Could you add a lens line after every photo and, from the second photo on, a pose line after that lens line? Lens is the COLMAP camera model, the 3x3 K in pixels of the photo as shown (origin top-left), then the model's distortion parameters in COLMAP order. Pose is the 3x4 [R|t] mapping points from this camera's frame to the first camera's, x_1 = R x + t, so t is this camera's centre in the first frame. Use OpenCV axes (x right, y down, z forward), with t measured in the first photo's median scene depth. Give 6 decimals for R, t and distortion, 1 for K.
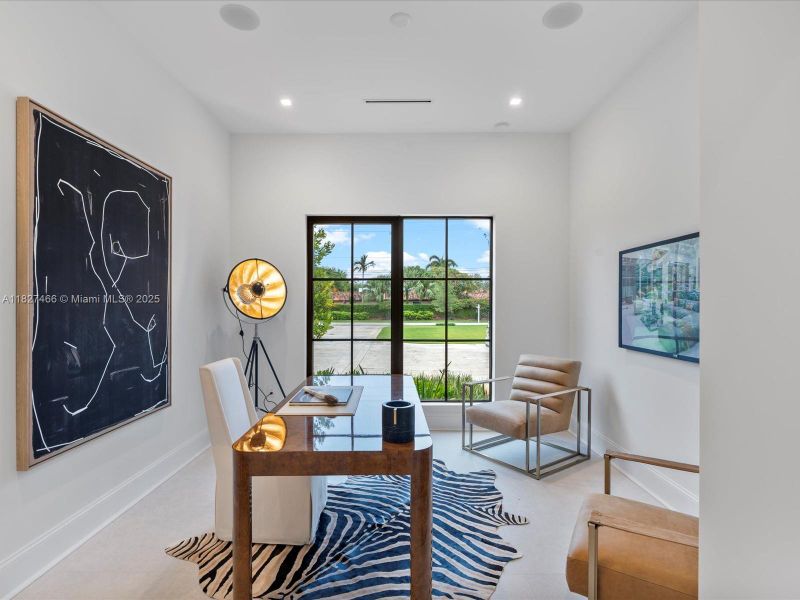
lens RADIAL K [[407.1, 0, 400.1], [0, 407.1, 297.9], [0, 0, 1]] dist [-0.005865, 0.002612]
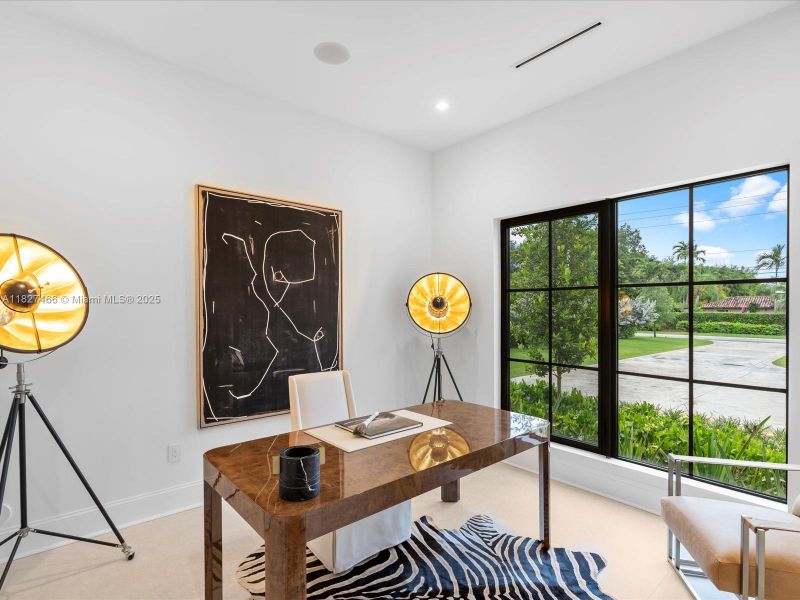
lens RADIAL K [[407.1, 0, 400.5], [0, 407.1, 308.7], [0, 0, 1]] dist [-0.005865, 0.002612]
pose [[0.645163, 0.000274, -0.764045, 0.466322], [0.006896, 0.999957, 0.006181, -0.020854], [0.764014, -0.009257, 0.645134, 0.382529]]
